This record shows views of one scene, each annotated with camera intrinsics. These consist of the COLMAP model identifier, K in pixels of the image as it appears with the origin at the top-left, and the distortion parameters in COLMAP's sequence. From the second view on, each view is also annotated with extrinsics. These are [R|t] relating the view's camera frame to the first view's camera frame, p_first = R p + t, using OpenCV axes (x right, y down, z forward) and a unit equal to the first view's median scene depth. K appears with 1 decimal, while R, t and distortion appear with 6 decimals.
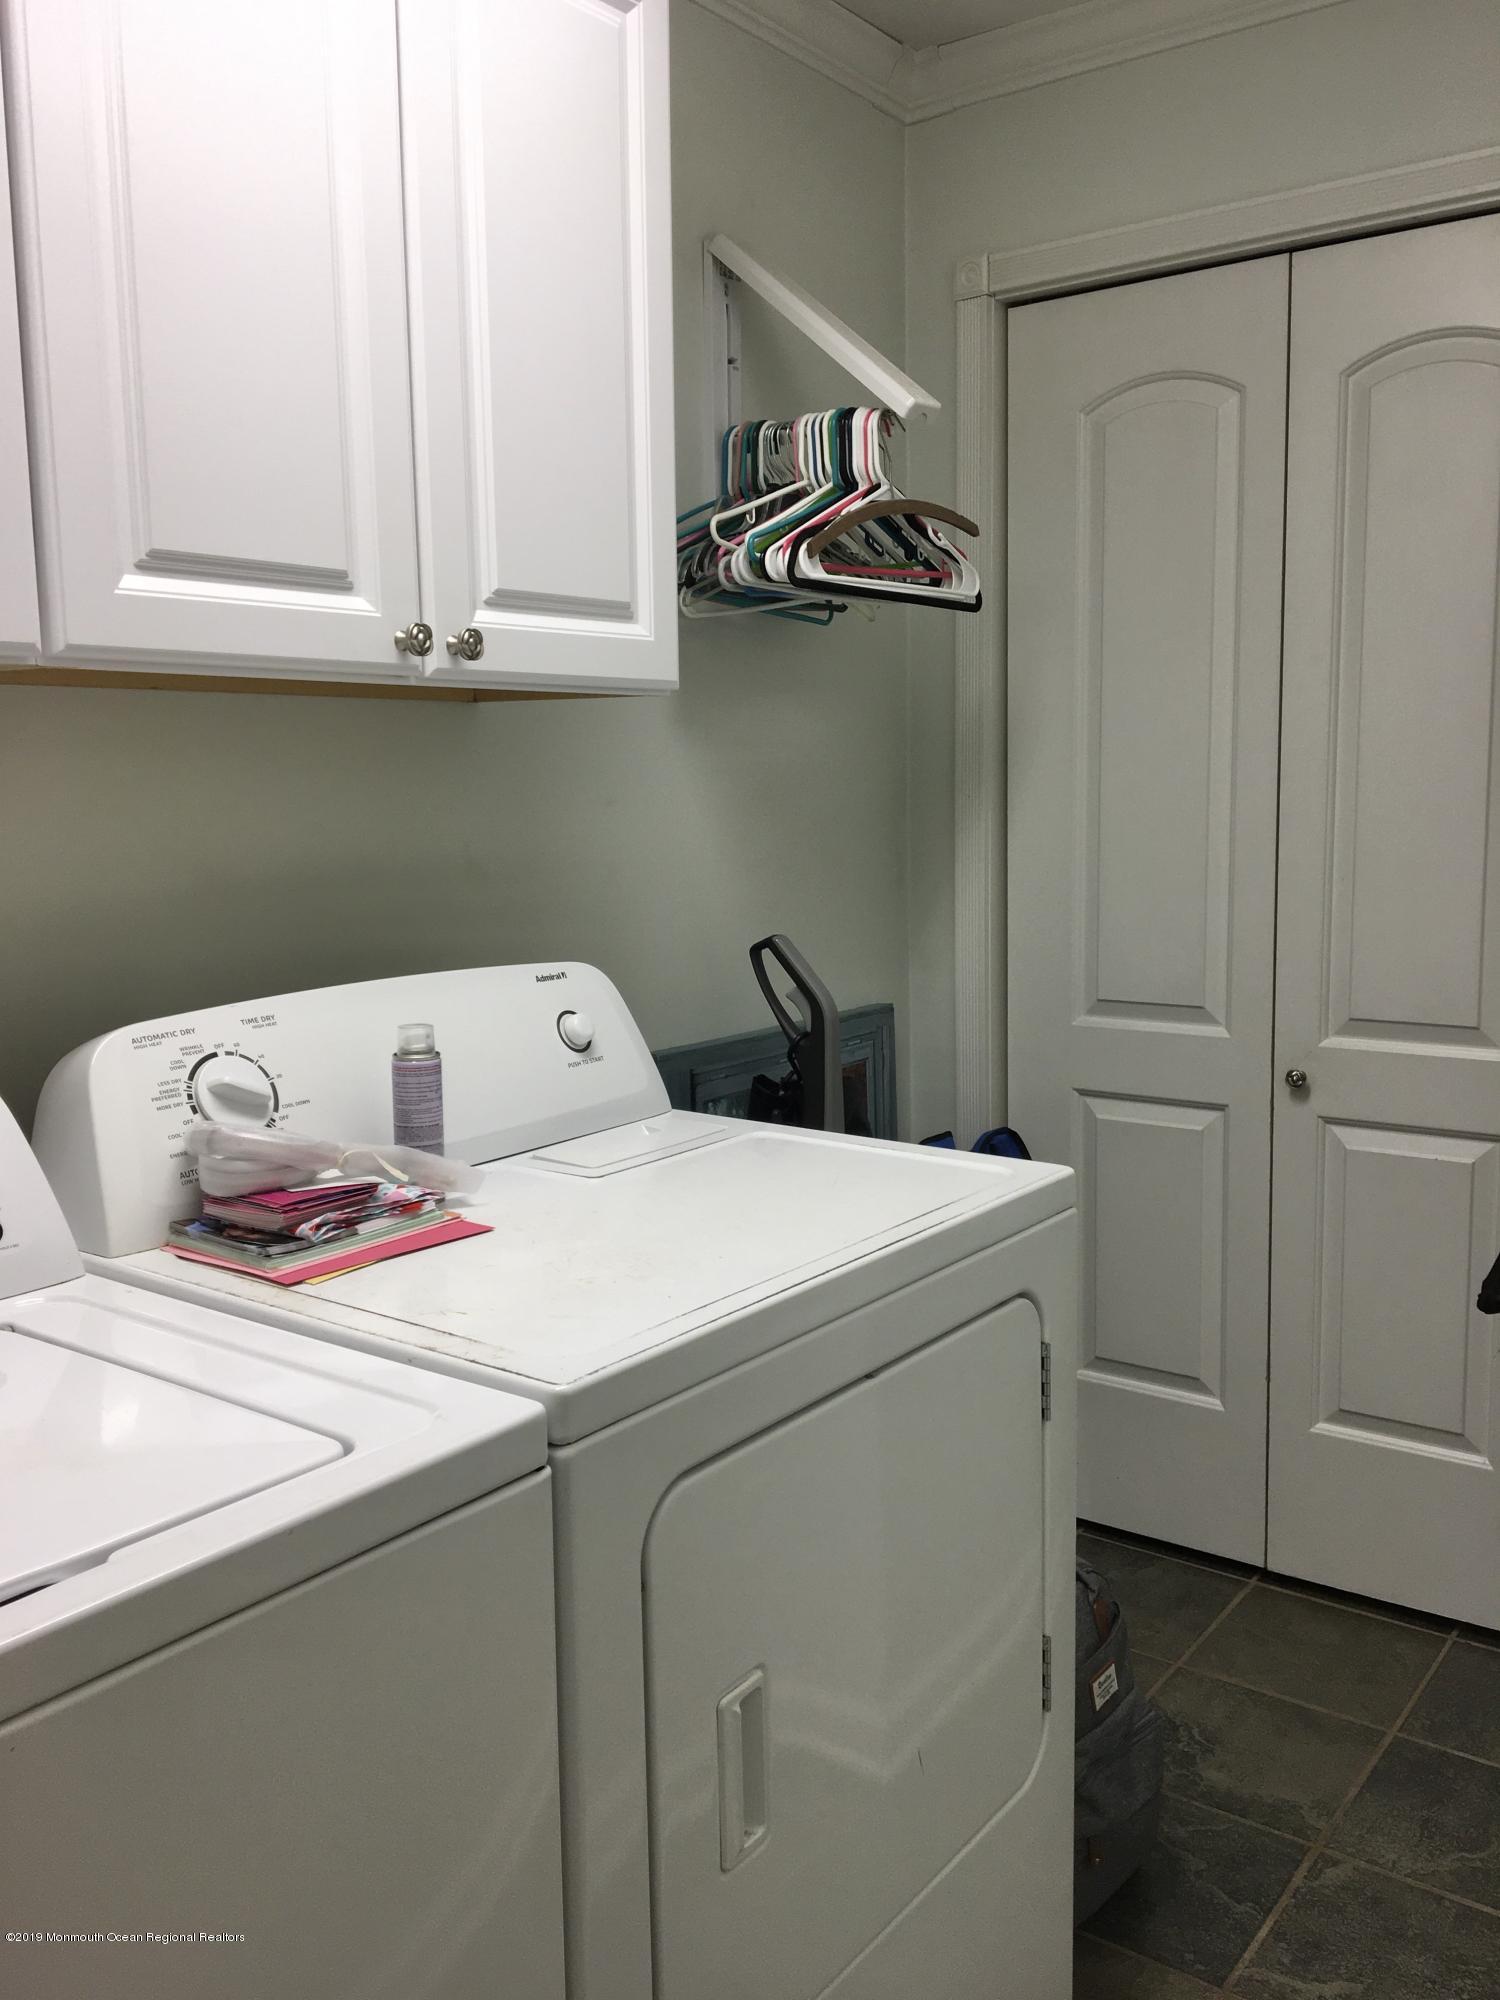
lens RADIAL K [[1690.3, 0, 763.7], [0, 1690.3, 995.2], [0, 0, 1]] dist [0.069594, -0.088013]
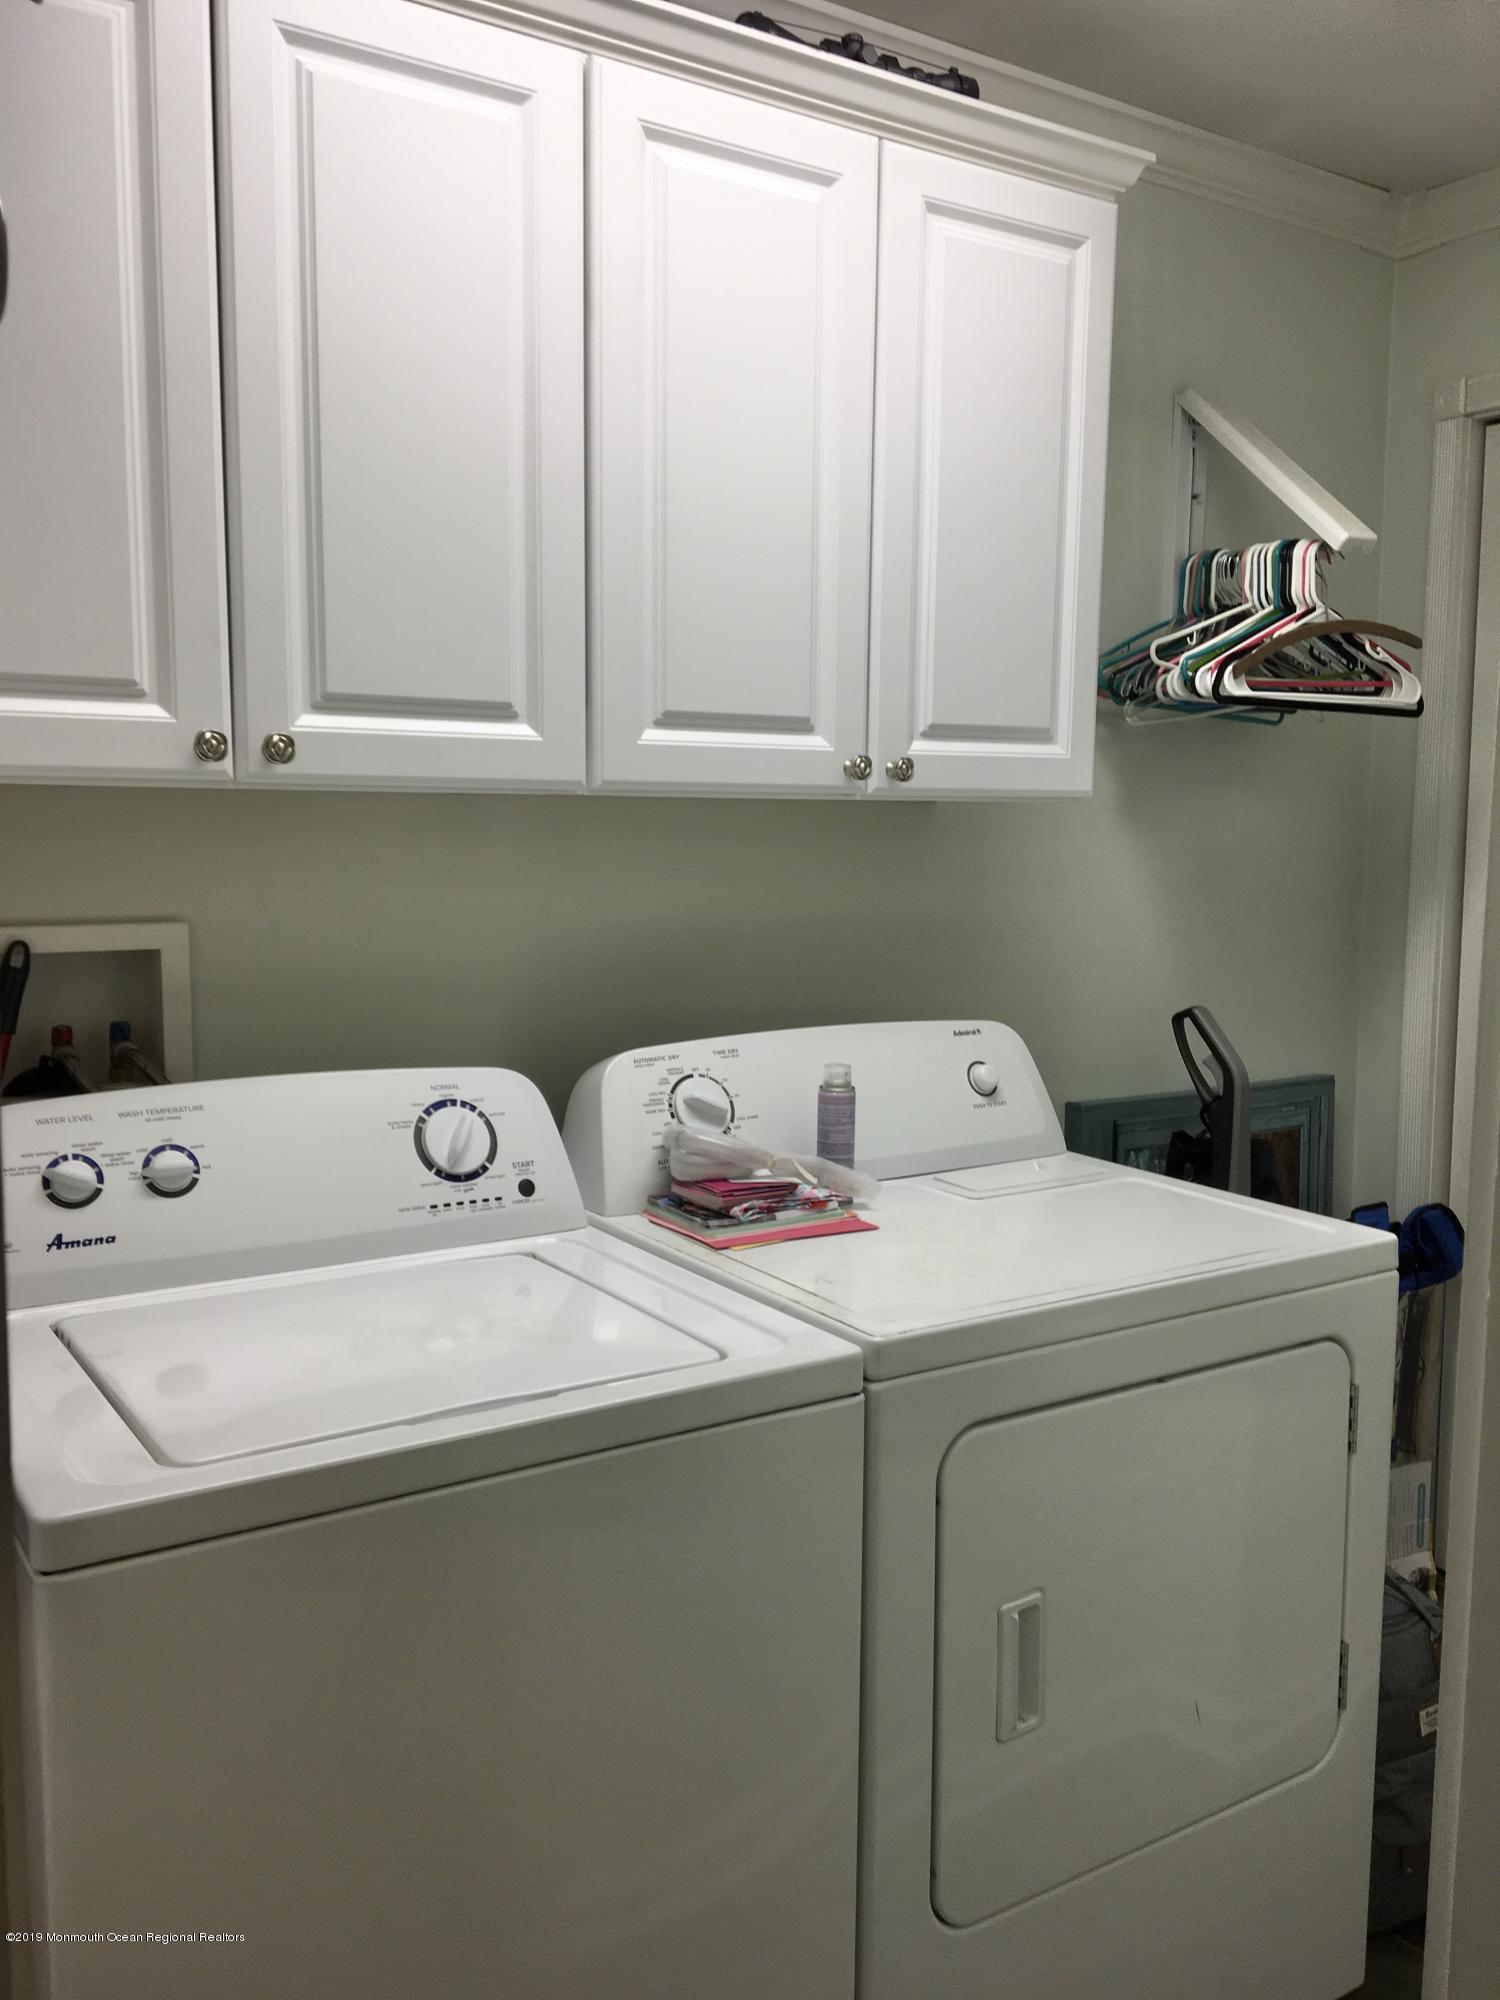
lens RADIAL K [[1690.3, 0, 744.7], [0, 1690.3, 998.1], [0, 0, 1]] dist [0.069594, -0.088013]
pose [[0.939092, 0.062068, -0.338013, 0.152066], [-0.068689, 0.997609, -0.007648, -0.017411], [0.336730, 0.030400, 0.941110, -0.224452]]
